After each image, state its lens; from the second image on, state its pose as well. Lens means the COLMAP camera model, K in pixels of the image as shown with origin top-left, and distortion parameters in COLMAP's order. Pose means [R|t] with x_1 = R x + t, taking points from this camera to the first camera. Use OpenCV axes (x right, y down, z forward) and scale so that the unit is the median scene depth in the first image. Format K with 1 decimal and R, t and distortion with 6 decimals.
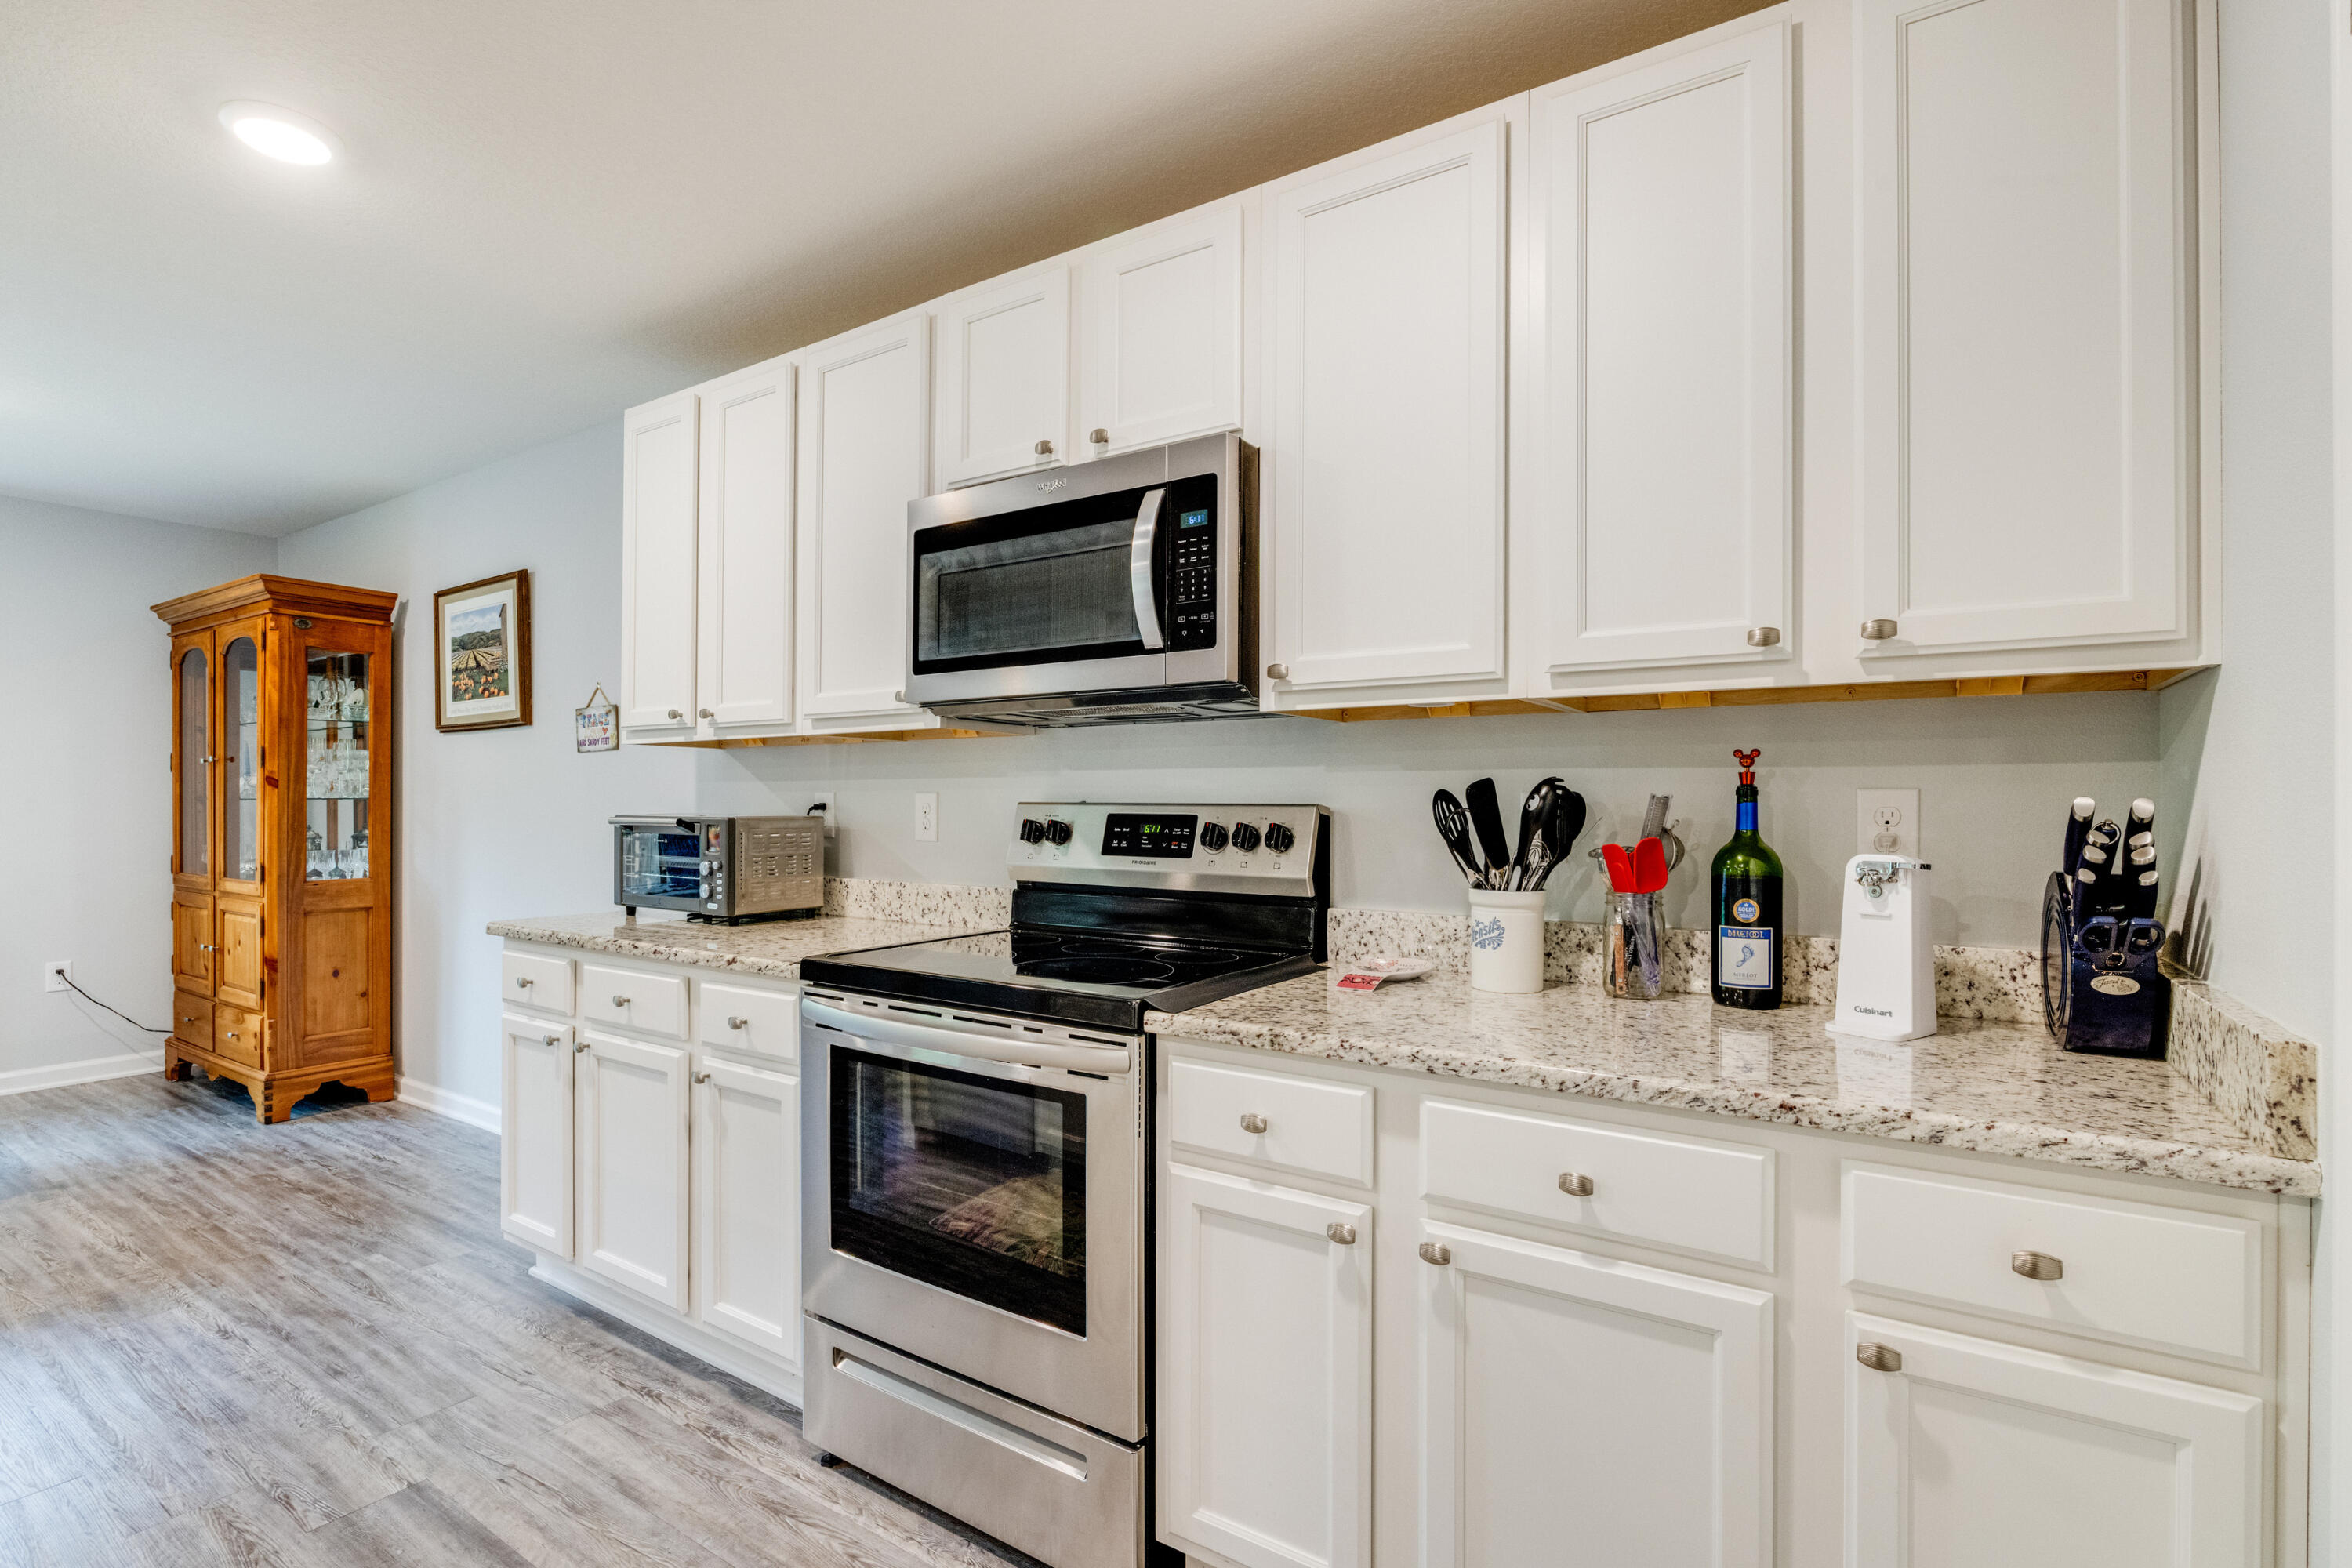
lens RADIAL K [[1104.4, 0, 1334.7], [0, 1104.4, 783.3], [0, 0, 1]] dist [-0.021335, -0.000654]
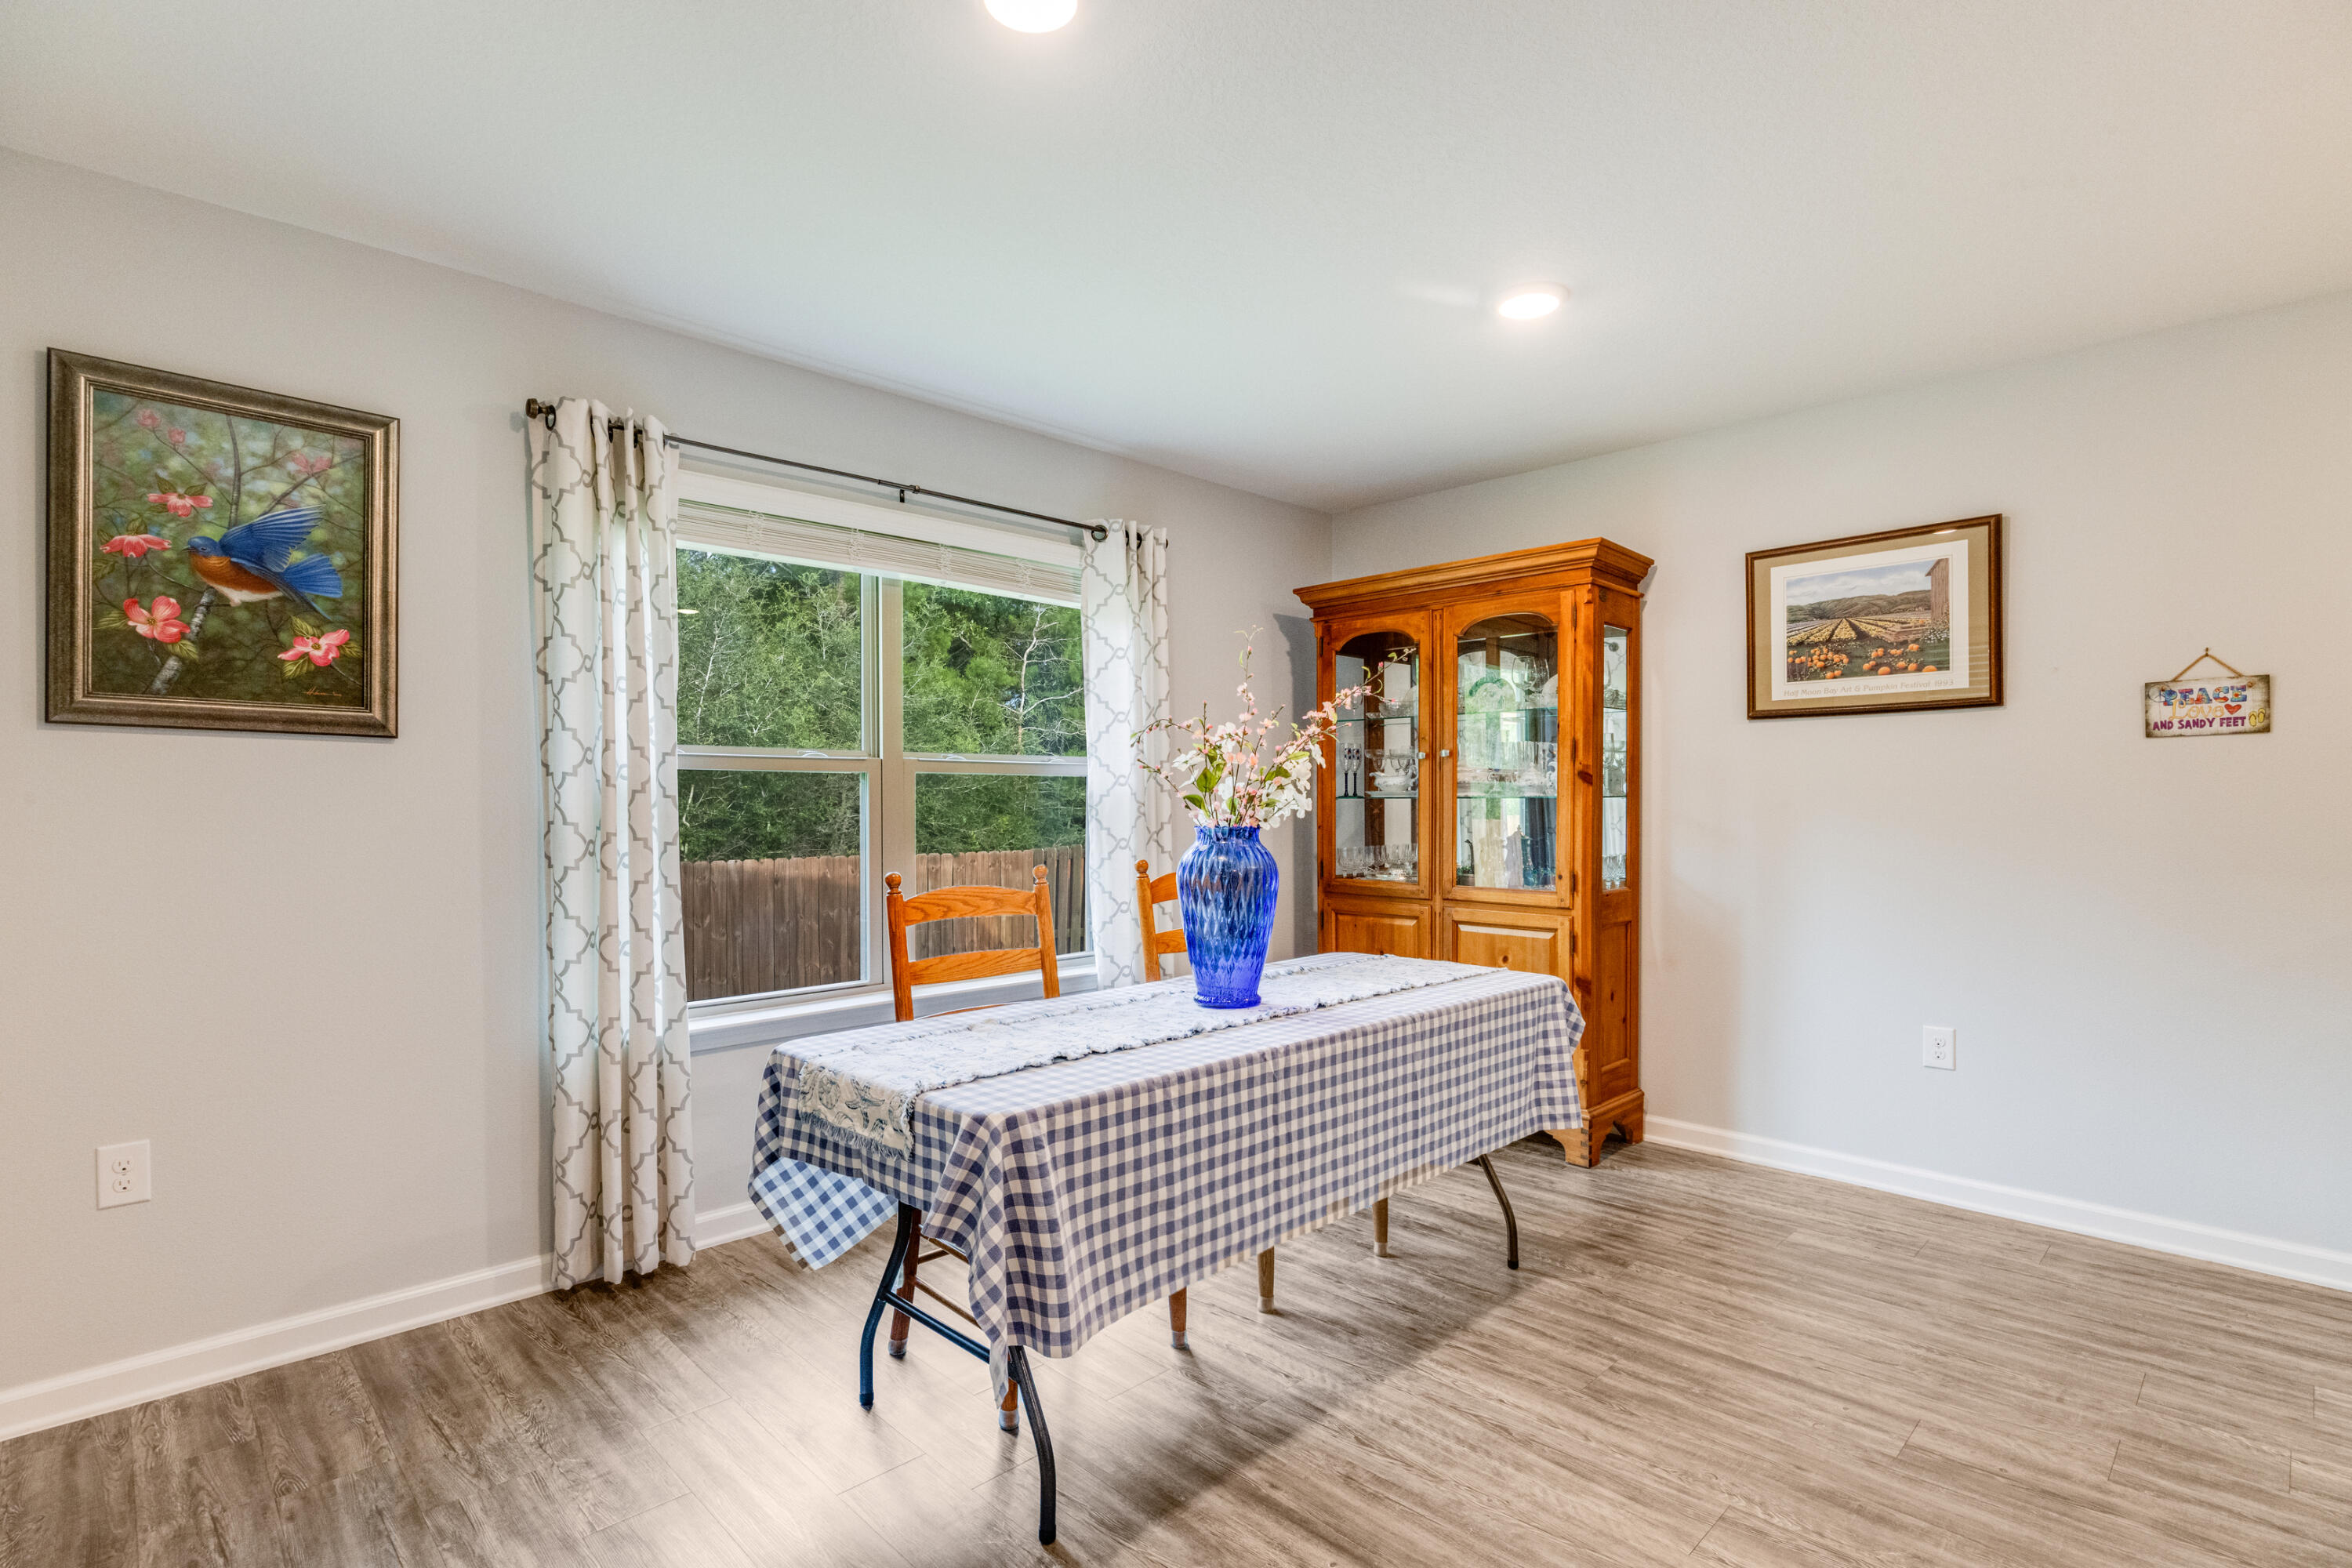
lens RADIAL K [[1148.3, 0, 1178.0], [0, 1148.3, 782.6], [0, 0, 1]] dist [0.002239, 0.000552]
pose [[0.975290, -0.004365, -0.220883, -1.146631], [0.005340, 0.999978, 0.003815, -0.001839], [0.220862, -0.004900, 0.975293, 0.017770]]
